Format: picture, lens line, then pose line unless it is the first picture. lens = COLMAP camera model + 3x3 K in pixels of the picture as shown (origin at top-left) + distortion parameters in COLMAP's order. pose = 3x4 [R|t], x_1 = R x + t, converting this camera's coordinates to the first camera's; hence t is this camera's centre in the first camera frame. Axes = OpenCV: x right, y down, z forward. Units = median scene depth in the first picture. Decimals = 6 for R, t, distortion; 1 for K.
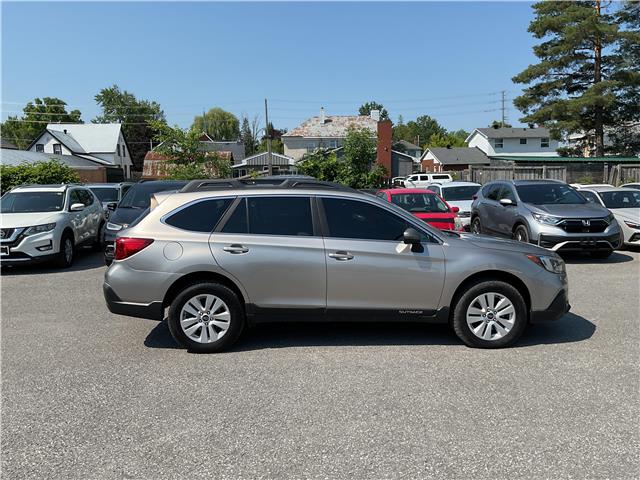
lens RADIAL K [[530.0, 0, 323.8], [0, 530.0, 236.9], [0, 0, 1]] dist [0.044314, -0.108267]
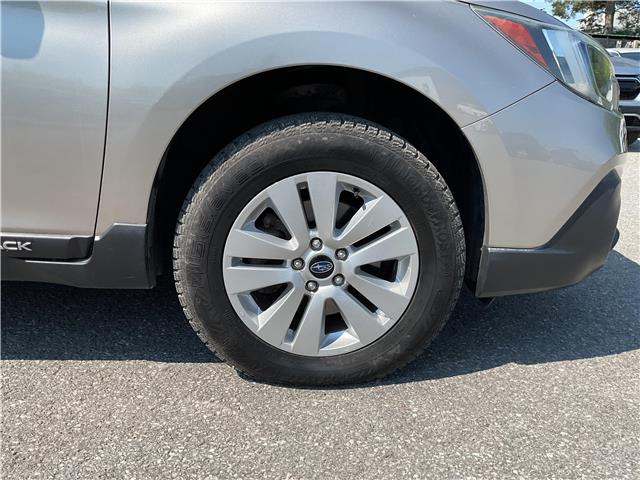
lens RADIAL K [[530.0, 0, 317.9], [0, 530.0, 242.7], [0, 0, 1]] dist [0.044314, -0.108267]
pose [[0.999254, 0.029818, 0.024548, 0.305028], [-0.034043, 0.980178, 0.195172, 0.088456], [-0.018242, -0.195862, 0.980462, 0.754830]]
